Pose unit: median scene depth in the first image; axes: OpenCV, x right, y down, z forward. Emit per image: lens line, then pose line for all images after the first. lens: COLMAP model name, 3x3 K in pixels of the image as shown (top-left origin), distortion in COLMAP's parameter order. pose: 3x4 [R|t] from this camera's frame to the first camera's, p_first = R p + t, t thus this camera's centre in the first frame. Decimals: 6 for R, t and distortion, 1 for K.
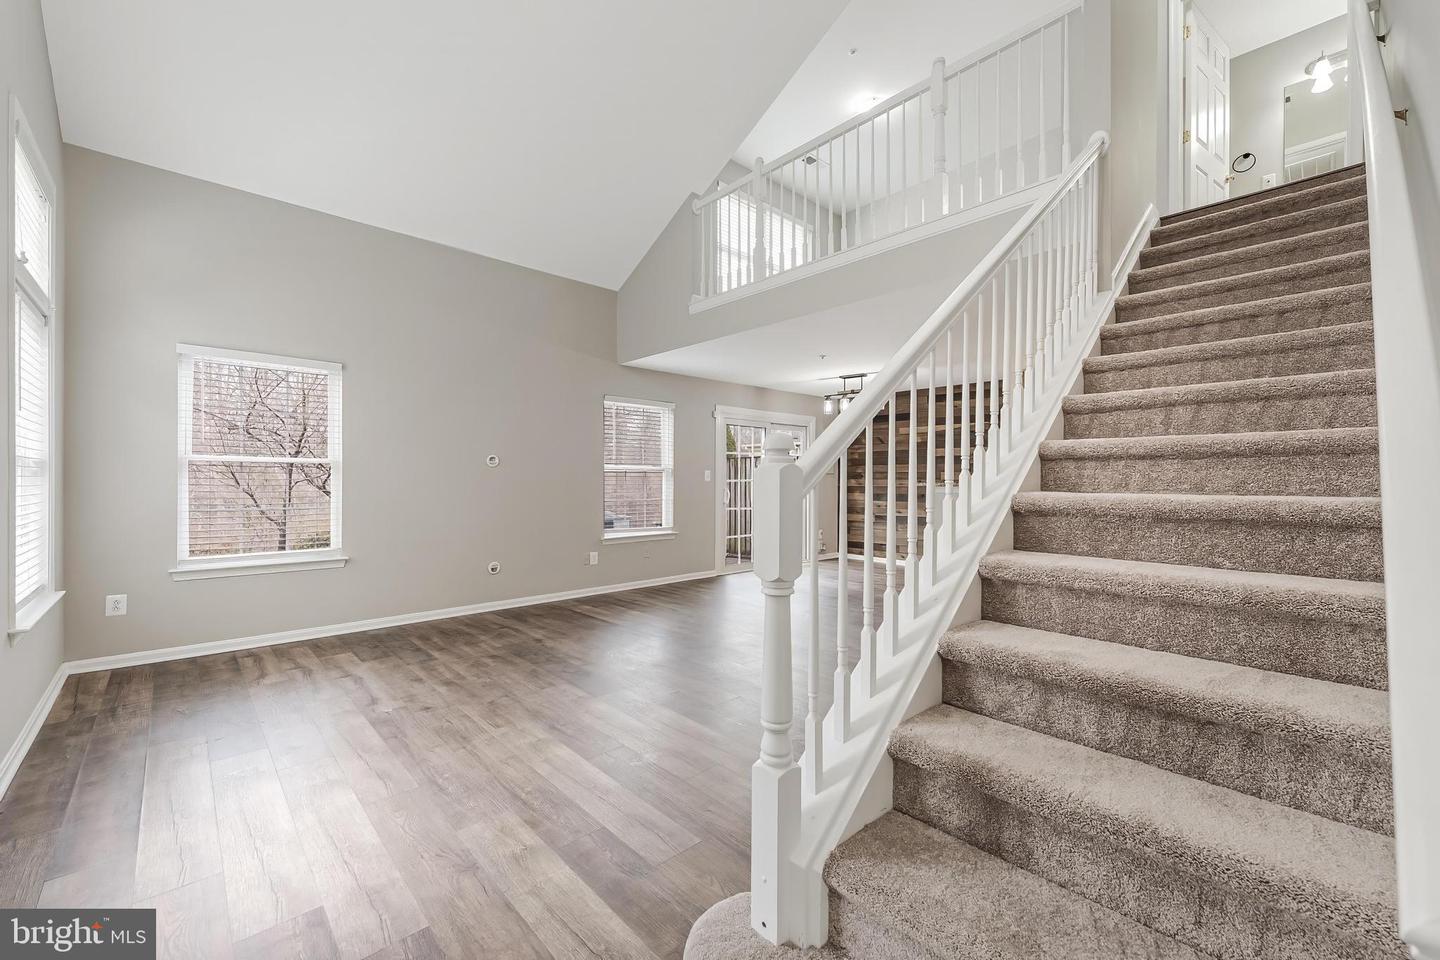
lens RADIAL K [[578.1, 0, 722.7], [0, 578.1, 476.7], [0, 0, 1]] dist [0.006544, -0.000618]
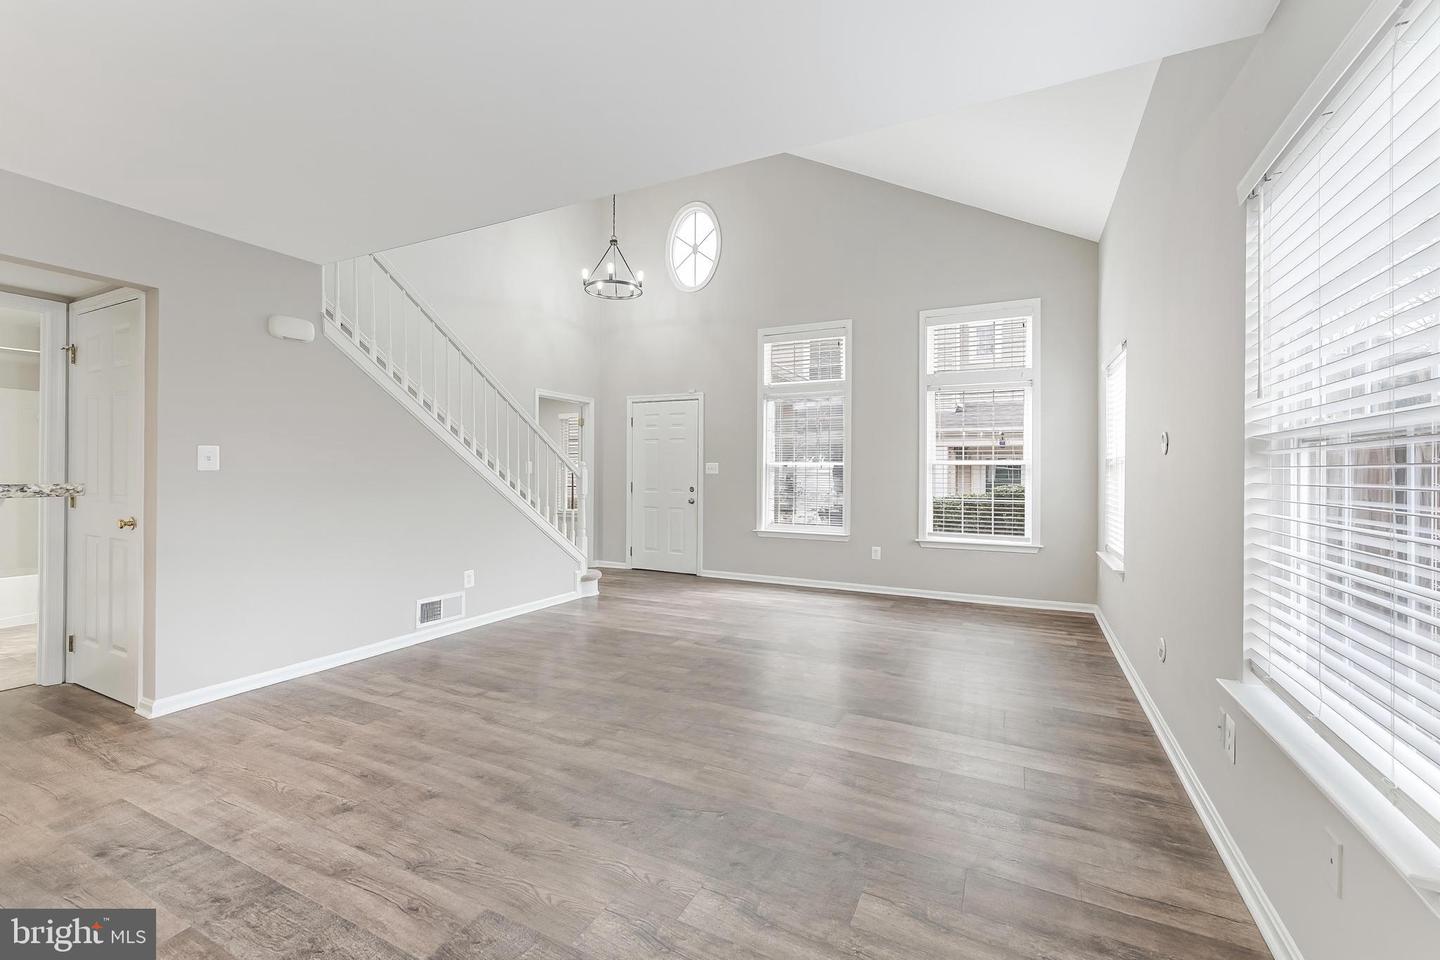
lens RADIAL K [[590.2, 0, 731.2], [0, 590.2, 469.4], [0, 0, 1]] dist [-0.000607, -0.000087]
pose [[-0.934186, -0.009911, -0.356648, 0.210320], [-0.006512, 0.999921, -0.010729, 0.006953], [0.356726, -0.007700, -0.934177, 1.849977]]
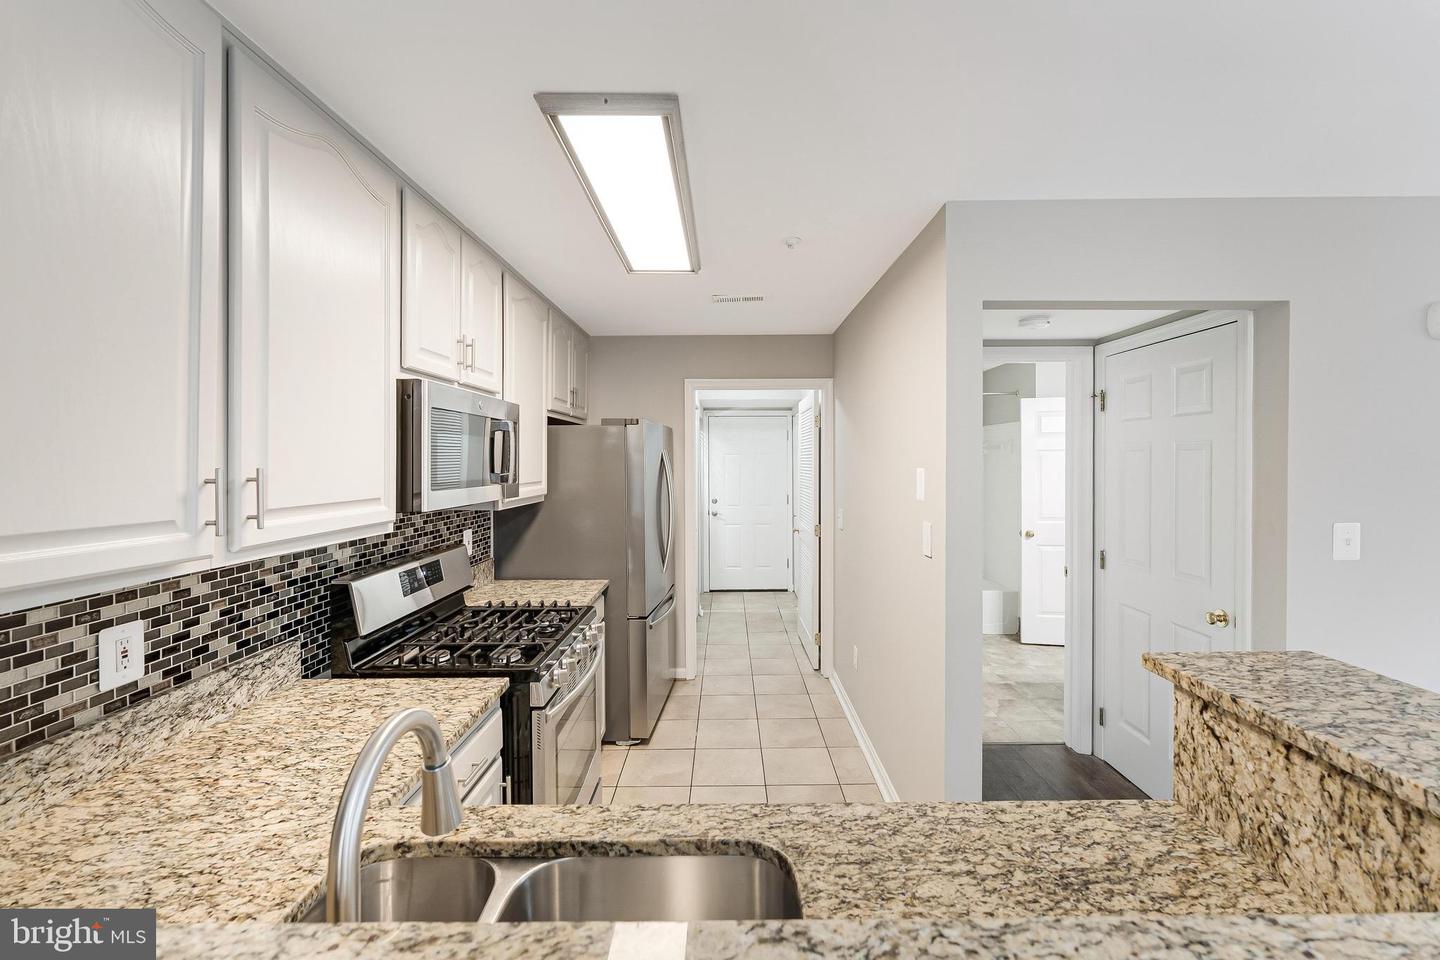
lens RADIAL K [[583.1, 0, 726.9], [0, 583.1, 470.4], [0, 0, 1]] dist [0.000467, -0.000475]
pose [[-0.730071, -0.012230, 0.683261, 0.631048], [-0.001052, 0.999859, 0.016772, -0.083260], [-0.683370, 0.011526, -0.729981, 1.614121]]
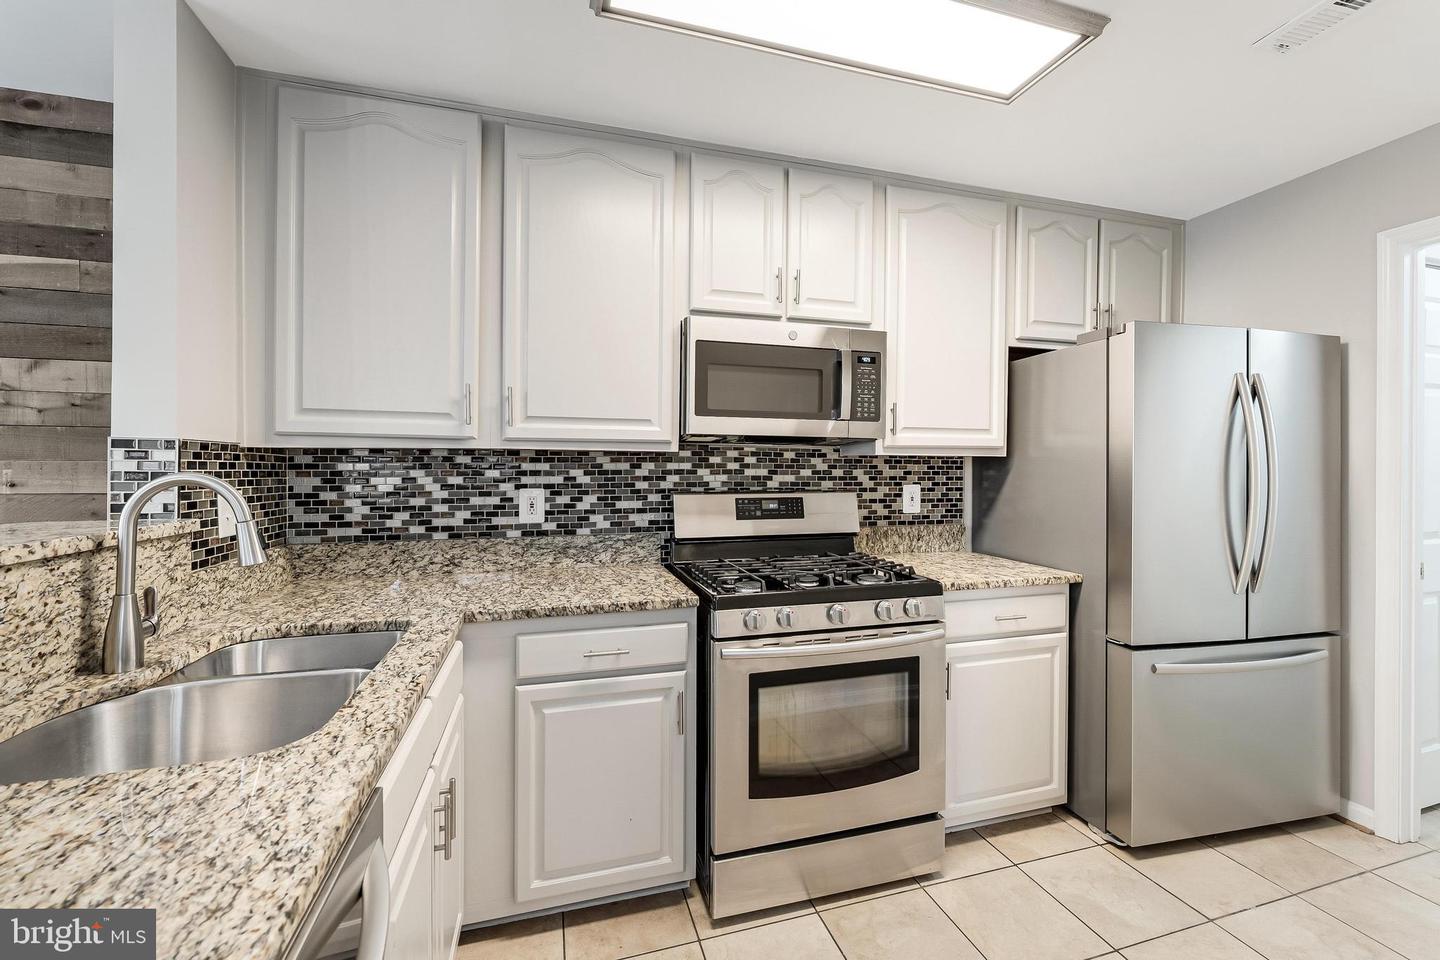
lens RADIAL K [[587.9, 0, 723.5], [0, 587.9, 467.1], [0, 0, 1]] dist [-0.002984, -0.000408]
pose [[0.445063, -0.003092, 0.895494, 0.666368], [-0.006404, 0.999957, 0.006636, -0.017765], [-0.895476, -0.008688, 0.445024, 1.185963]]
